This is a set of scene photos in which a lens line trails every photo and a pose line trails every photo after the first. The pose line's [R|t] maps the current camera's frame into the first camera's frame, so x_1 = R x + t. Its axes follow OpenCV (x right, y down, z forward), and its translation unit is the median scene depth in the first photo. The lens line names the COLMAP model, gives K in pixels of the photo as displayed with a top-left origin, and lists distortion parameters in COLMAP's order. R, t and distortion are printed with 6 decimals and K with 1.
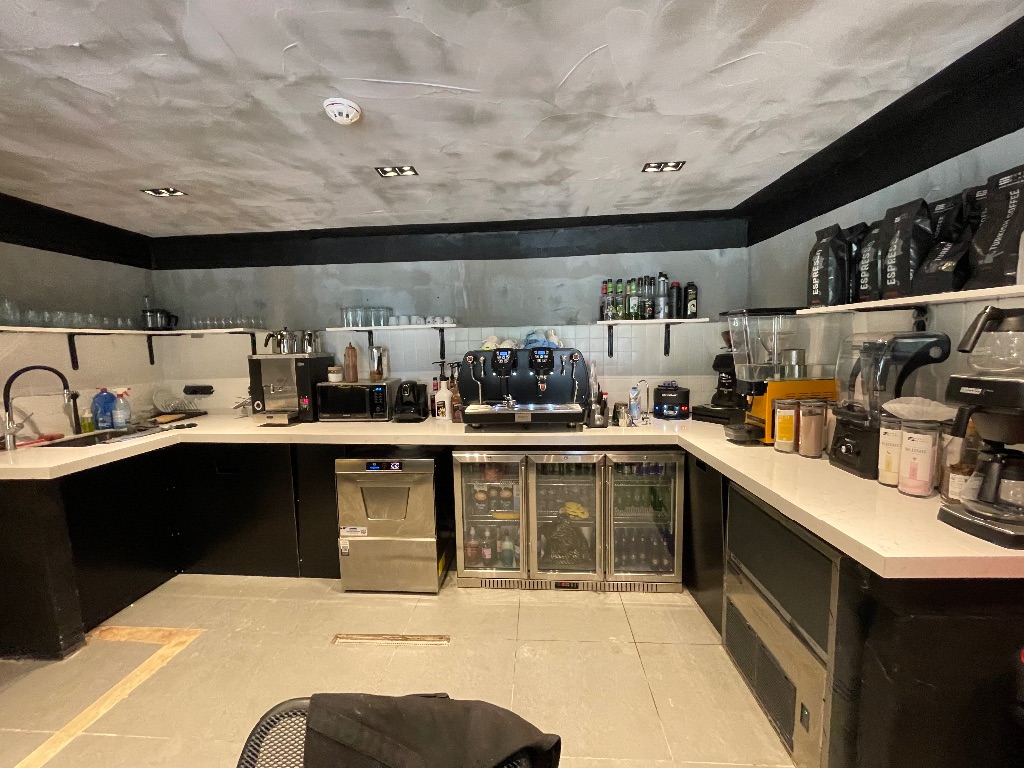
lens RADIAL K [[414.2, 0, 510.8], [0, 414.2, 382.3], [0, 0, 1]] dist [0.002351, -0.000001]
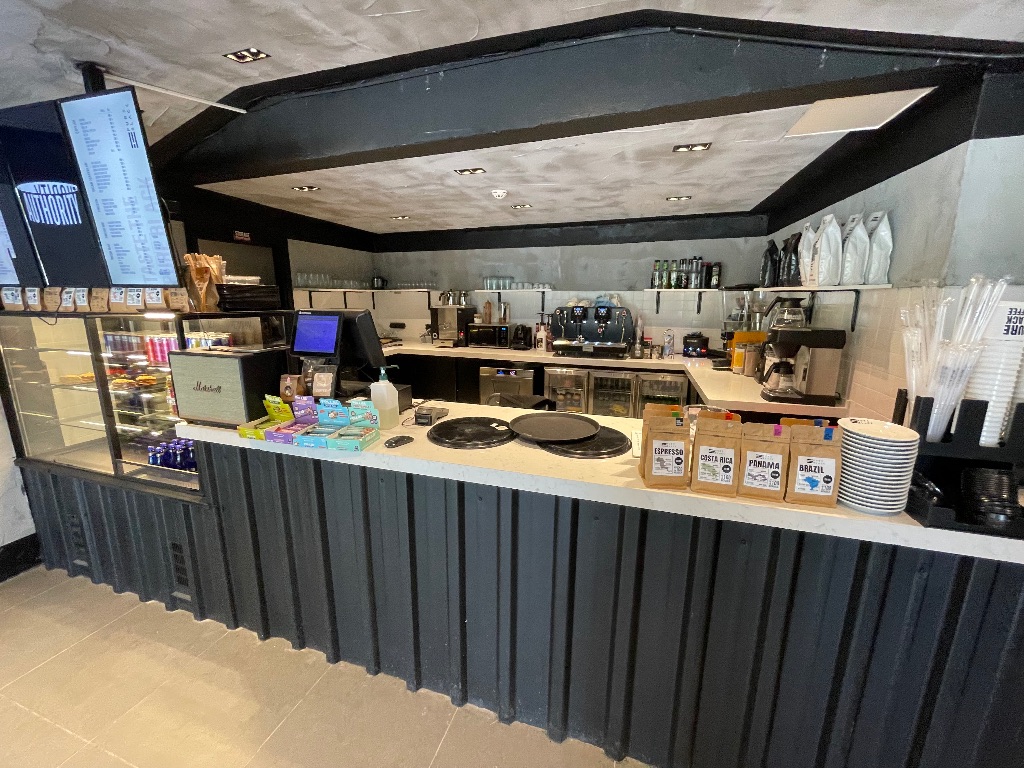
lens RADIAL K [[414.2, 0, 510.8], [0, 414.2, 382.3], [0, 0, 1]] dist [0.002351, -0.000001]
pose [[0.966505, 0.073445, -0.245916, 0.130077], [-0.044717, 0.991714, 0.120434, 0.027903], [0.252724, -0.105403, 0.961780, -0.597942]]
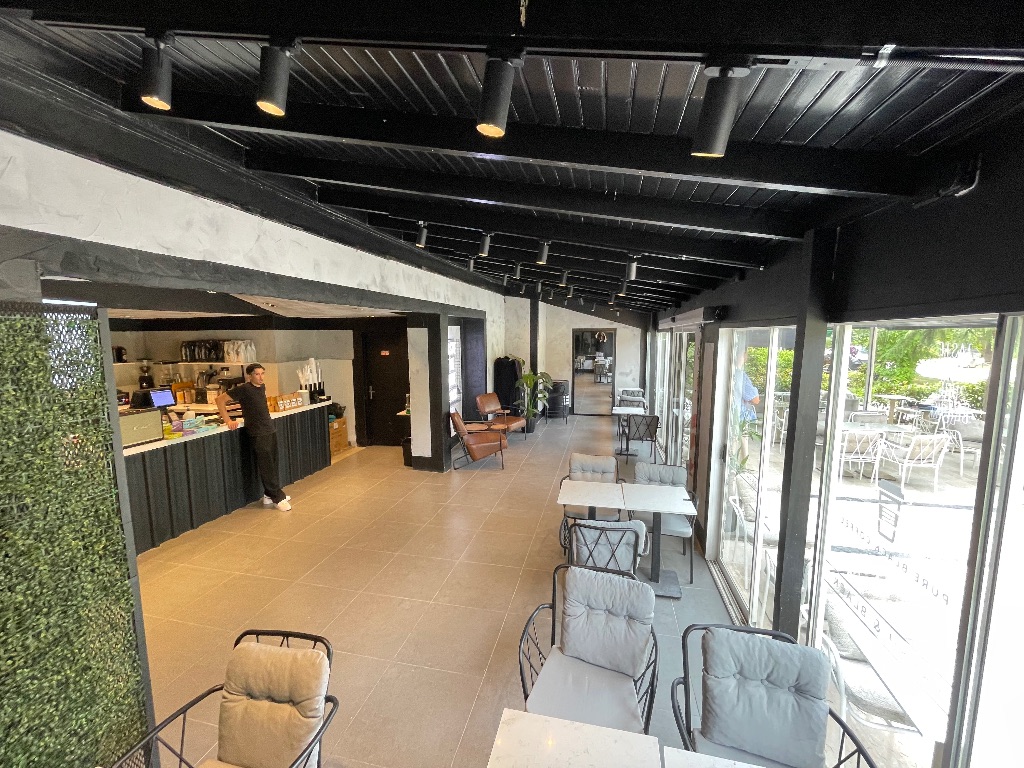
lens RADIAL K [[414.2, 0, 510.8], [0, 414.2, 382.3], [0, 0, 1]] dist [0.002351, -0.000001]
pose [[0.166411, -0.094144, 0.981552, -1.544982], [0.097314, 0.992140, 0.078661, -0.010162], [-0.981243, 0.082429, 0.174264, -1.578367]]
